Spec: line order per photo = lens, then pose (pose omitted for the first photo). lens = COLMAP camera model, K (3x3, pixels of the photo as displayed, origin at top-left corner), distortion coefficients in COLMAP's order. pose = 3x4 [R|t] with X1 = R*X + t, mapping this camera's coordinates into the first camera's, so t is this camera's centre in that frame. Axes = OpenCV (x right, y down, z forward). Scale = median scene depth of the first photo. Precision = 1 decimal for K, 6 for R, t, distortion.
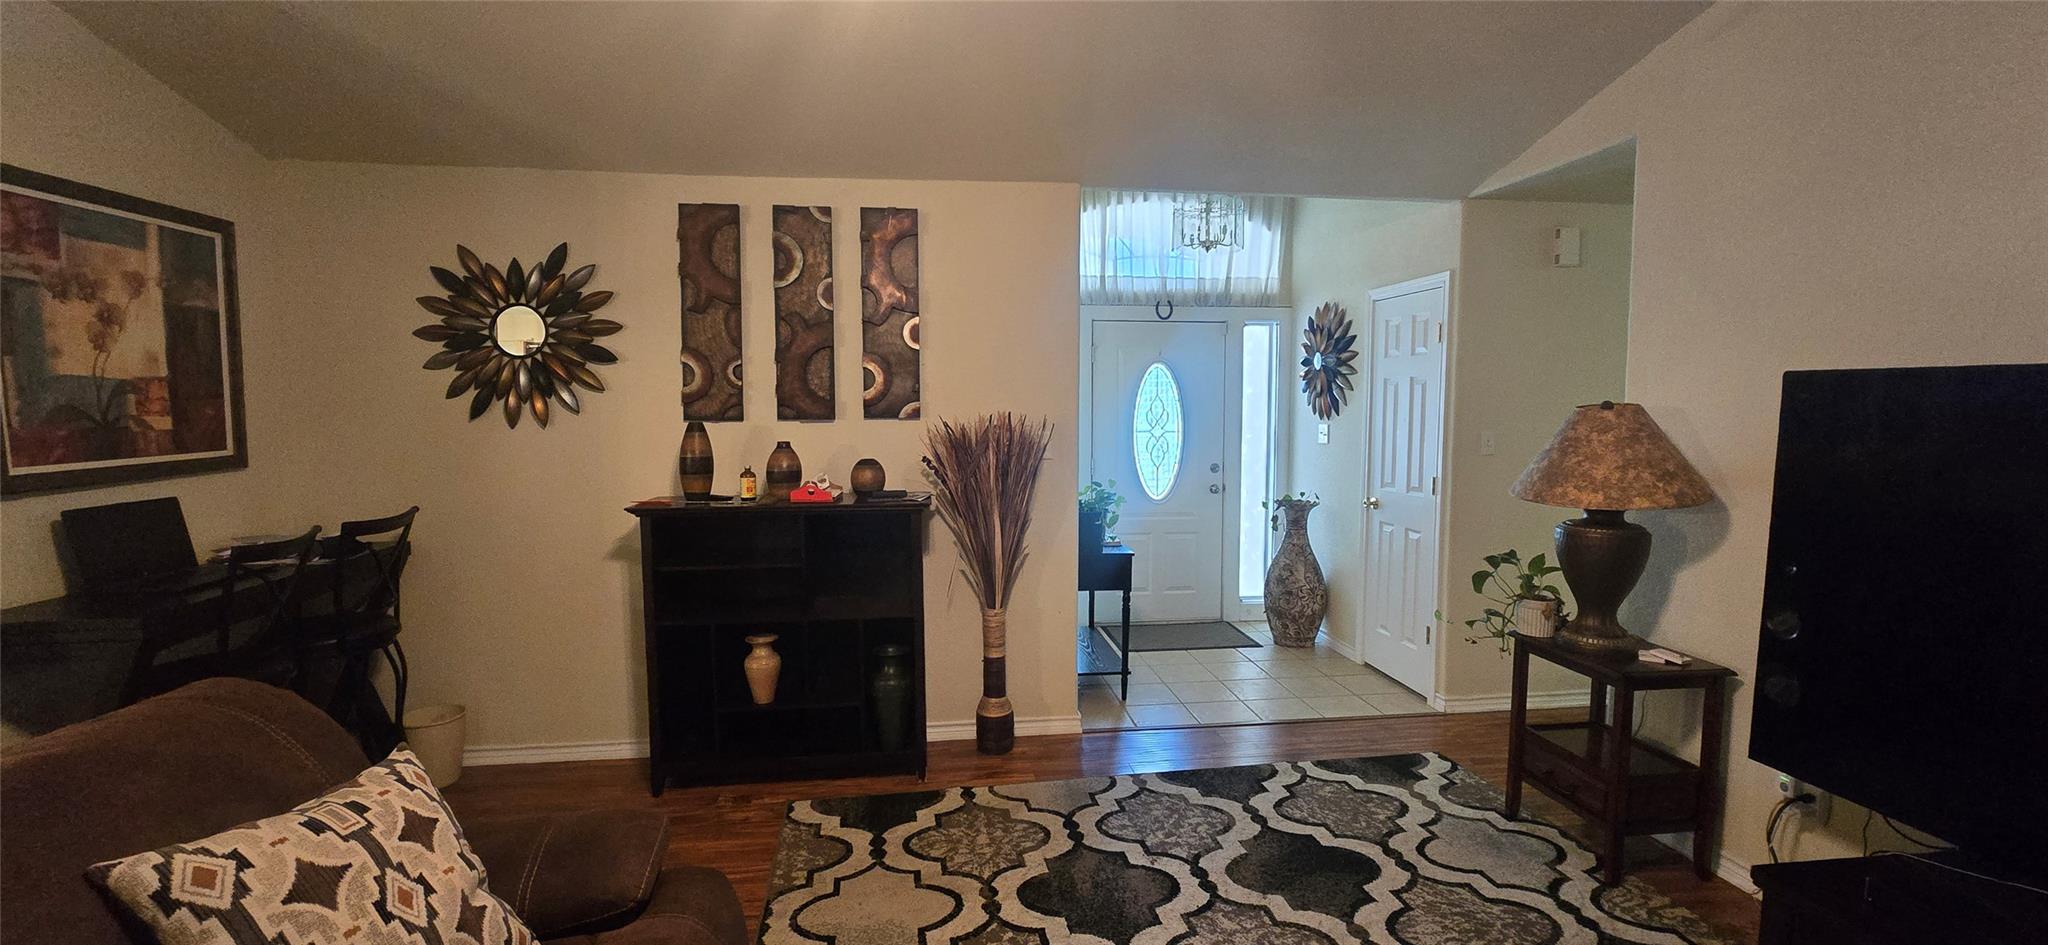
lens RADIAL K [[843.4, 0, 1024.6], [0, 843.4, 457.9], [0, 0, 1]] dist [-0.003288, 0.001826]
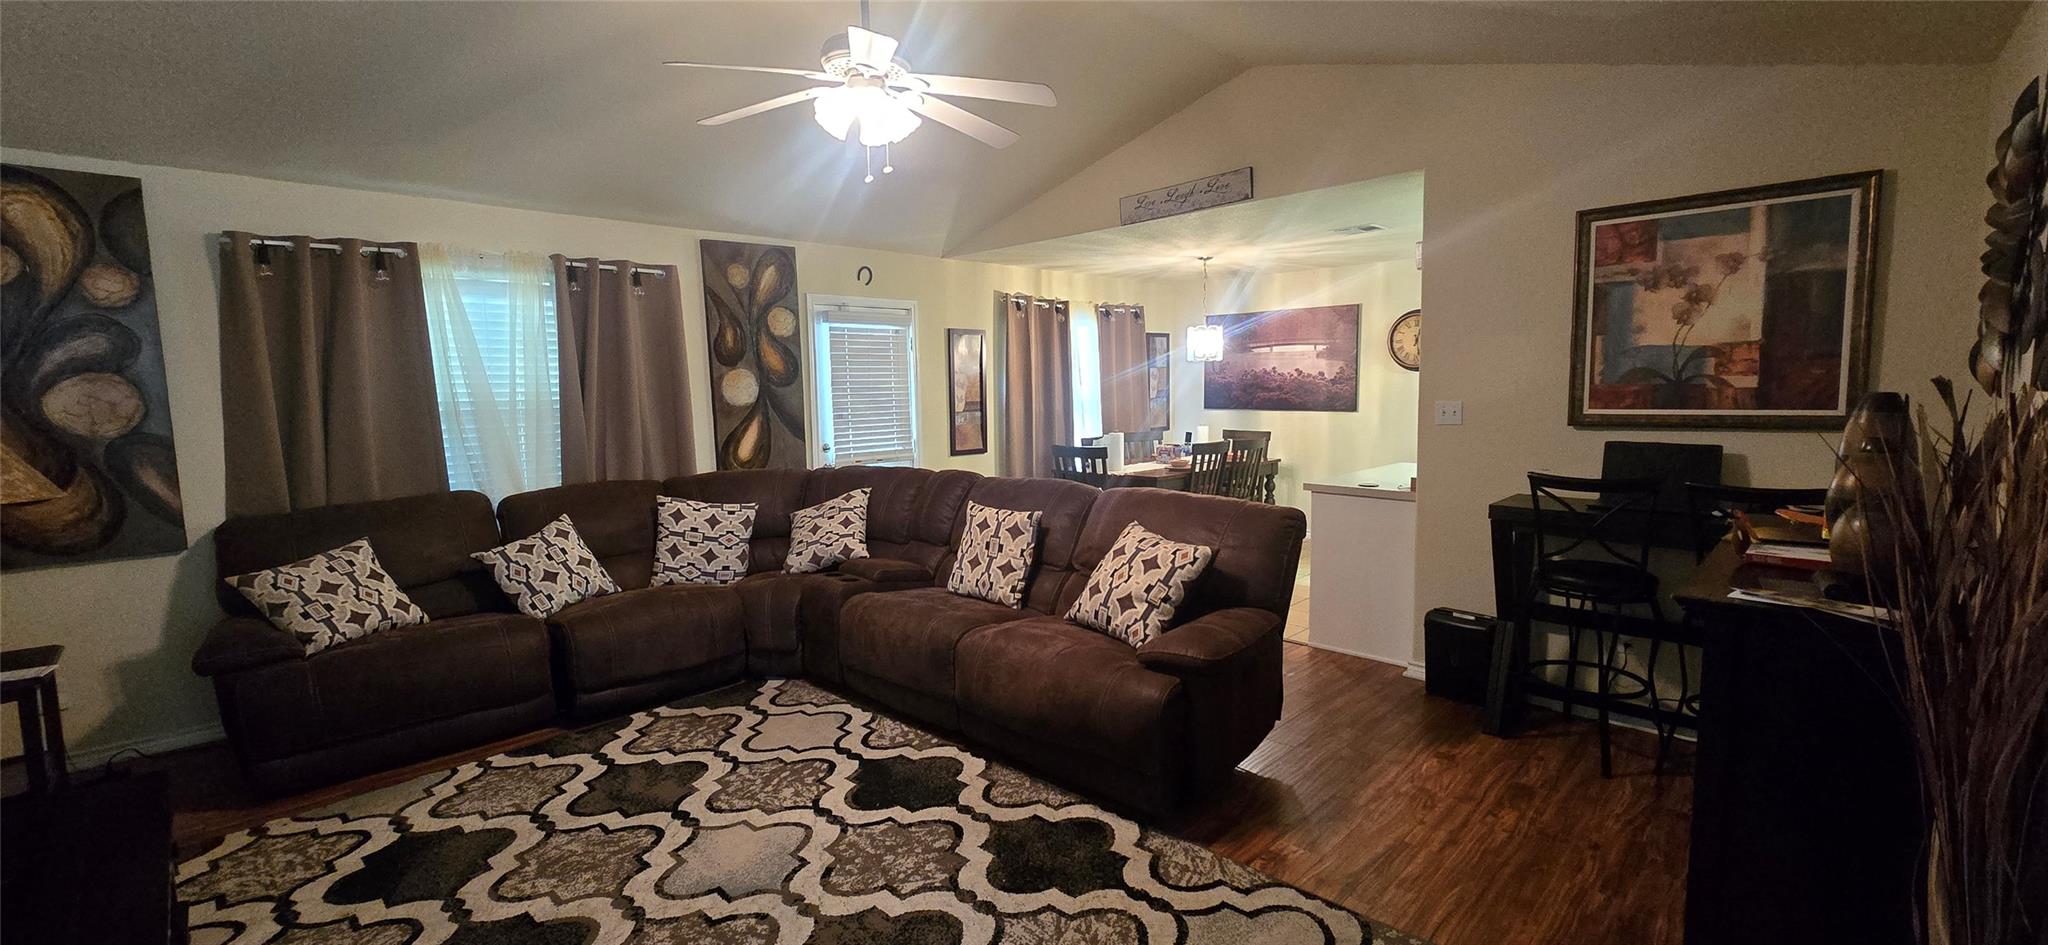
lens RADIAL K [[843.4, 0, 1030.3], [0, 843.4, 459.1], [0, 0, 1]] dist [-0.003288, 0.001826]
pose [[-0.787761, 0.068424, -0.612169, 0.383020], [-0.027390, 0.988937, 0.145783, -0.064985], [0.615372, 0.131610, -0.777172, 1.095264]]
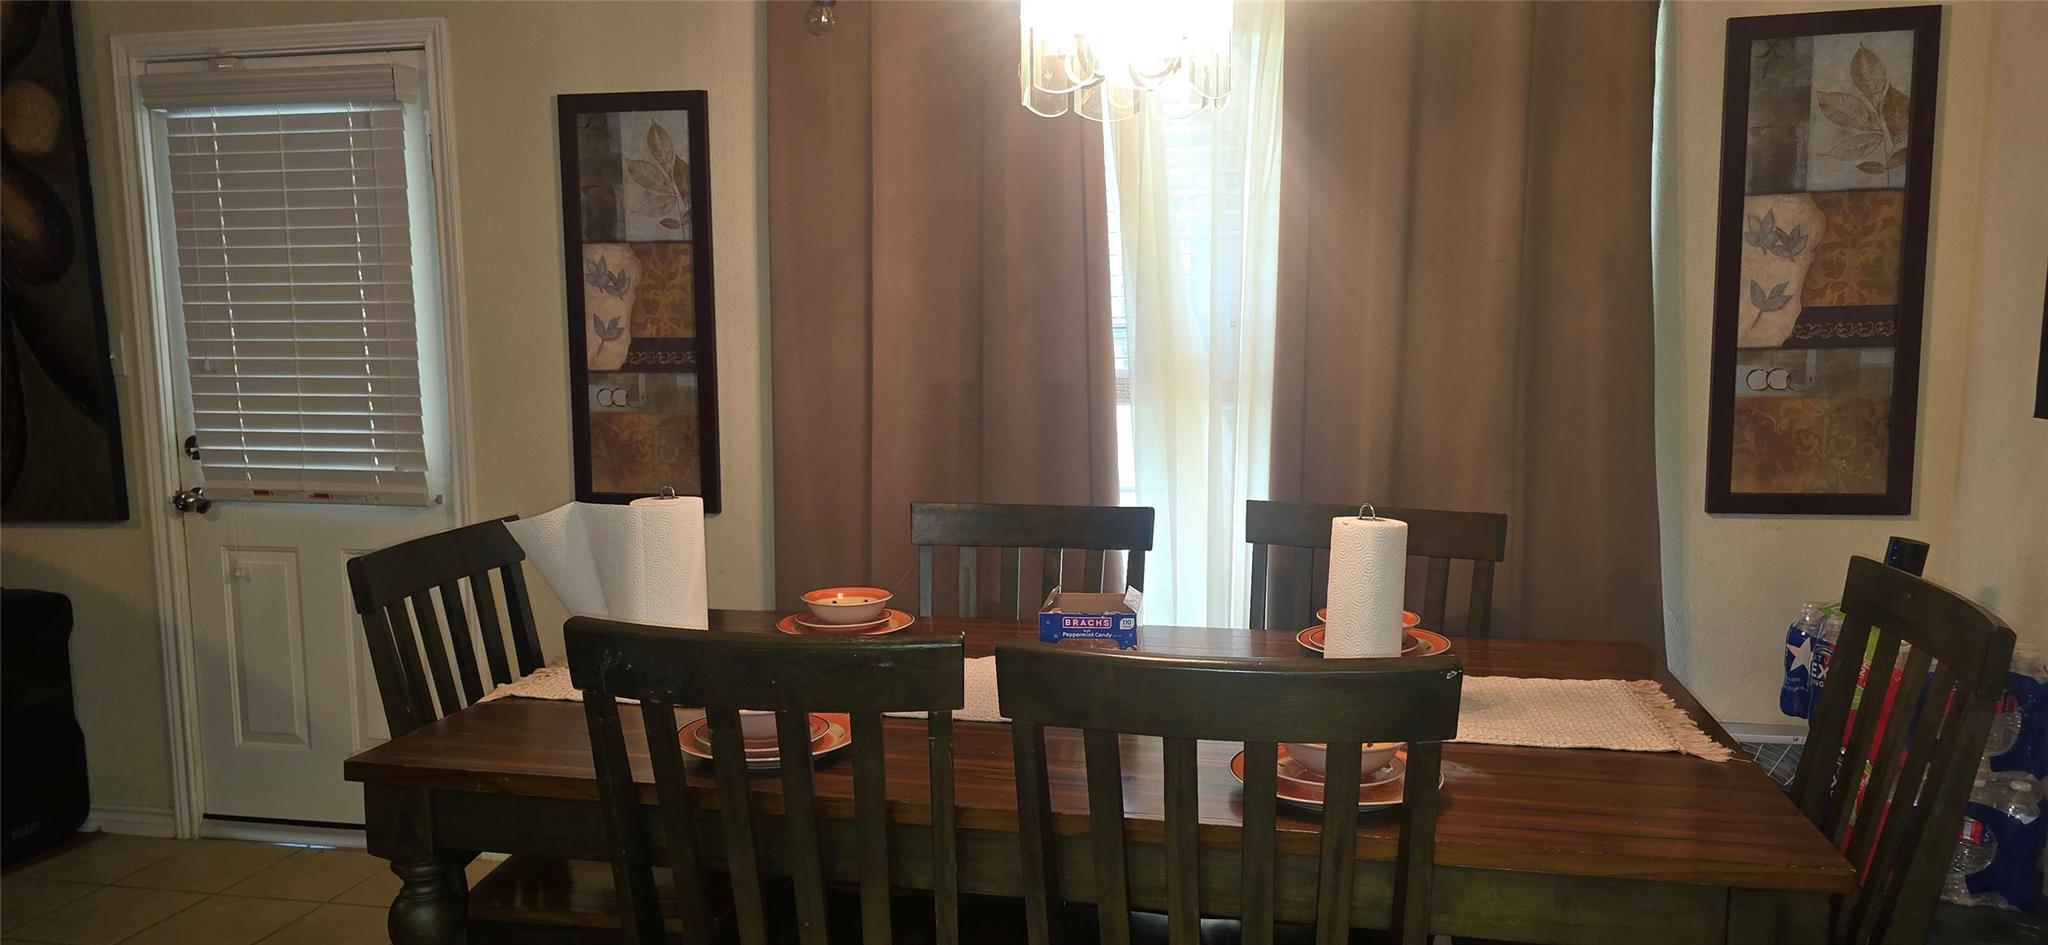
lens RADIAL K [[1399.4, 0, 1024.0], [0, 1399.4, 472.0], [0, 0, 1]] dist [0.049334, -0.013615]
pose [[-0.931884, -0.033731, 0.361184, -1.345488], [0.034717, 0.982804, 0.181357, 0.017429], [-0.361091, 0.181543, -0.914689, 0.268615]]
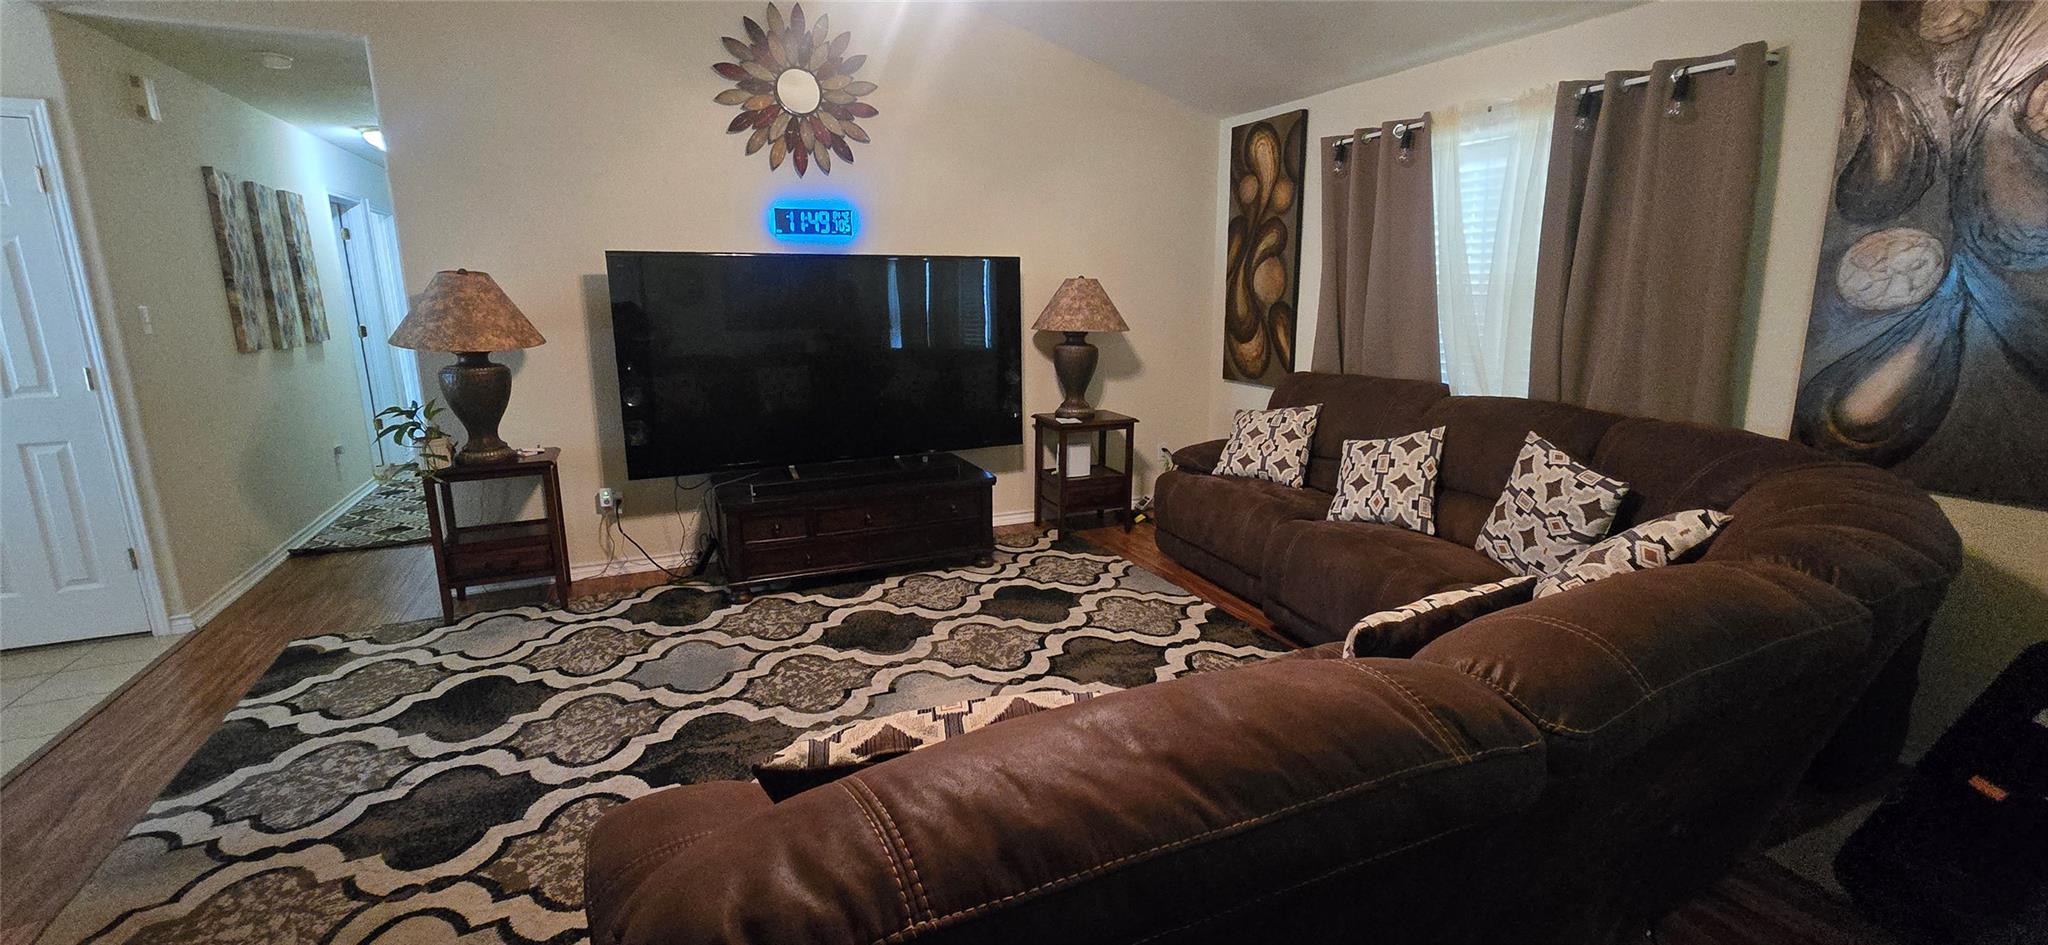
lens RADIAL K [[843.4, 0, 1026.5], [0, 843.4, 465.3], [0, 0, 1]] dist [-0.003288, 0.001826]
pose [[-0.291047, -0.202724, 0.934984, -0.676527], [0.071046, 0.970014, 0.232435, -0.011670], [-0.954067, 0.134077, -0.267917, 0.467907]]
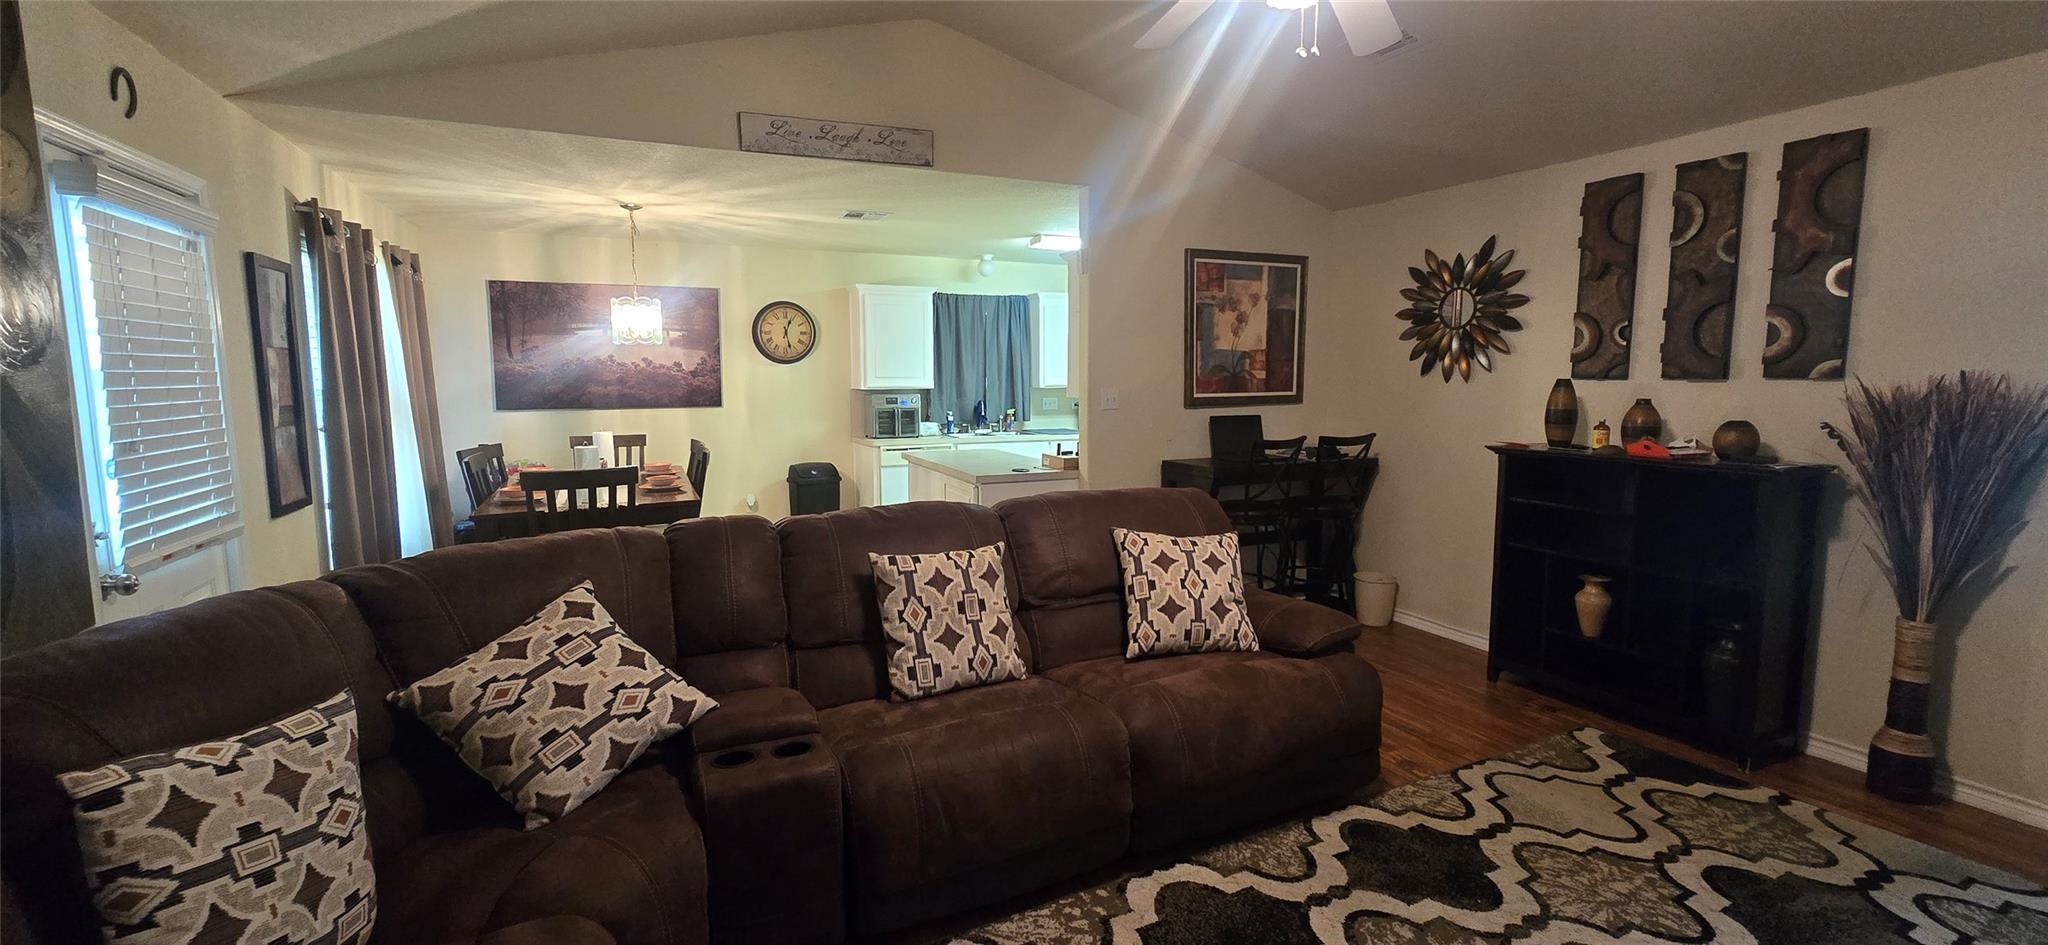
lens RADIAL K [[843.4, 0, 1027.6], [0, 843.4, 454.3], [0, 0, 1]] dist [-0.003288, 0.001826]
pose [[0.312482, 0.093725, -0.945289, 0.476330], [-0.065556, 0.994876, 0.076971, 0.019394], [0.947659, 0.037917, 0.317025, -0.047157]]
